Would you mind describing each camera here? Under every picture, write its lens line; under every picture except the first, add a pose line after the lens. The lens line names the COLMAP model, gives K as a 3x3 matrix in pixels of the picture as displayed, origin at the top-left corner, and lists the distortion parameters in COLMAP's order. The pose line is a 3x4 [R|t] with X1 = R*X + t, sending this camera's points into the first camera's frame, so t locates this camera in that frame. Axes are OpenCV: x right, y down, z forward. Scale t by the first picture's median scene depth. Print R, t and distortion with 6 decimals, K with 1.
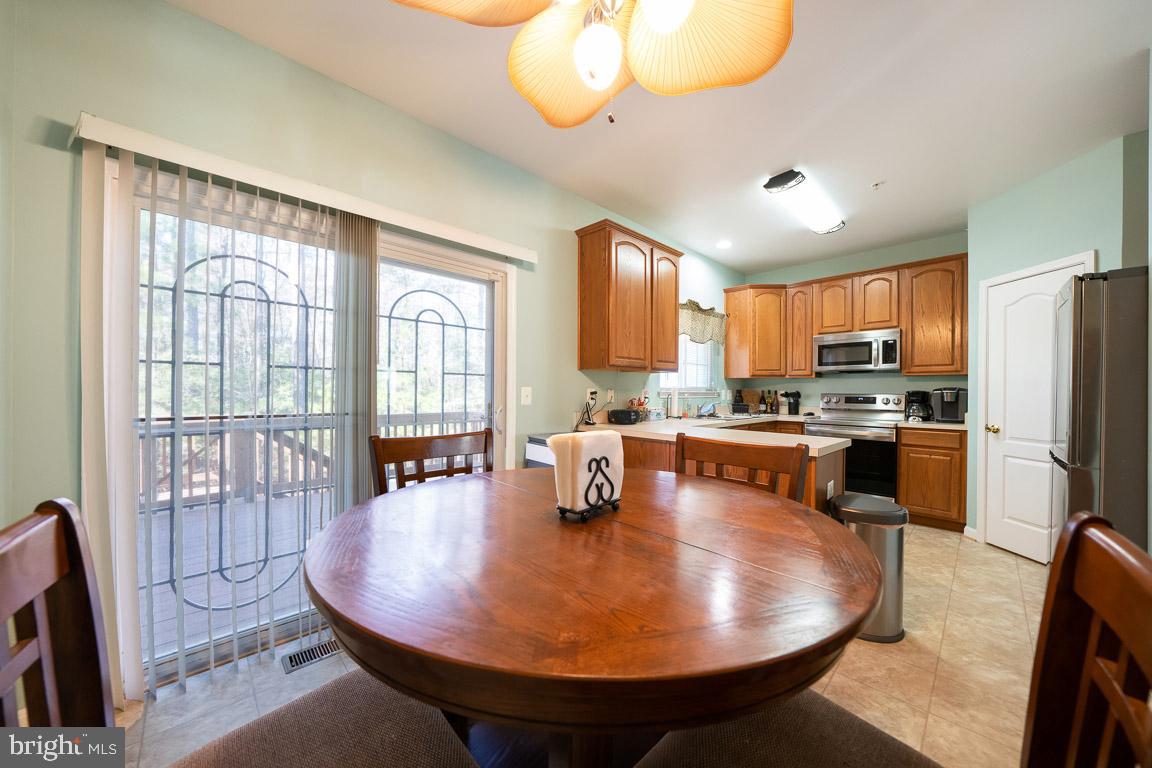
lens RADIAL K [[397.8, 0, 577.8], [0, 397.8, 392.2], [0, 0, 1]] dist [-0.004985, 0.000146]
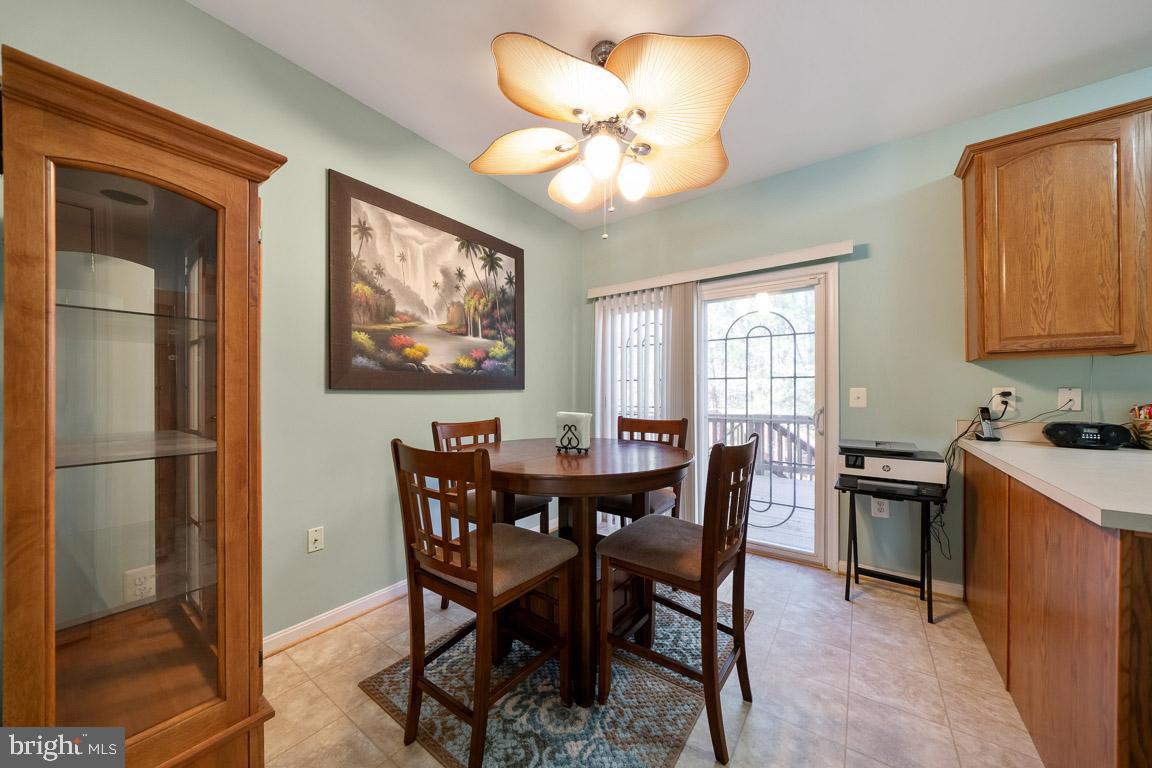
lens RADIAL K [[397.8, 0, 585.8], [0, 397.8, 392.0], [0, 0, 1]] dist [-0.004985, 0.000146]
pose [[0.187569, -0.006323, -0.982231, 0.480971], [0.002279, 0.999979, -0.006002, 0.001250], [0.982249, -0.001113, 0.187580, 0.157289]]
